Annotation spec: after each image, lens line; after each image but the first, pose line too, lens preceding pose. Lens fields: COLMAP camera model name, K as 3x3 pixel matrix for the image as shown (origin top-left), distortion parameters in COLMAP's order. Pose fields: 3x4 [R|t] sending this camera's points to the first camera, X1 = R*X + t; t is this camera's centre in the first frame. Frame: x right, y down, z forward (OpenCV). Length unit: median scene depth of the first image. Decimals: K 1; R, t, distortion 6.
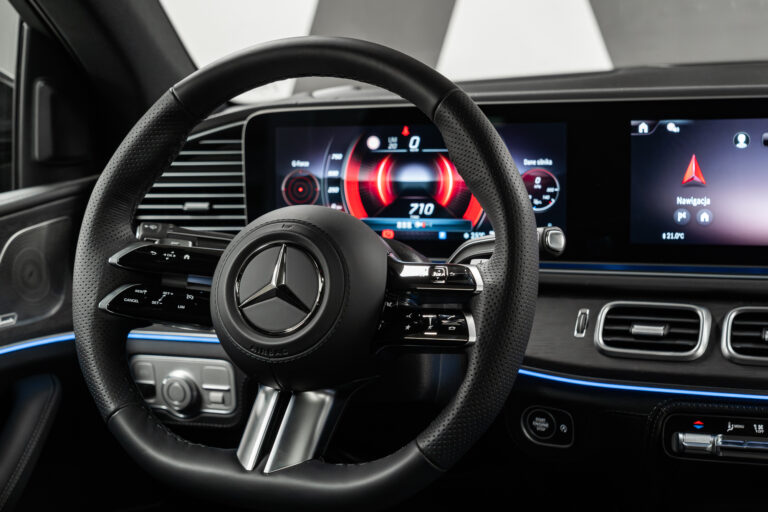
lens RADIAL K [[1223.9, 0, 383.6], [0, 1223.9, 242.9], [0, 0, 1]] dist [0.018370, 0.002106]
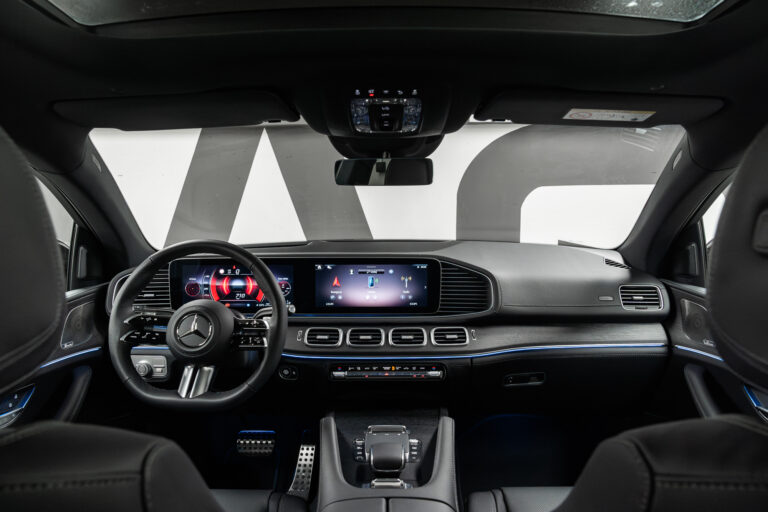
lens RADIAL K [[546.2, 0, 381.8], [0, 546.2, 243.6], [0, 0, 1]] dist [-0.008132, -0.000132]
pose [[0.941332, 0.004422, 0.337452, -0.094812], [0.018331, 0.997768, -0.064209, -0.066958], [-0.336983, 0.066628, 0.939150, -0.301105]]
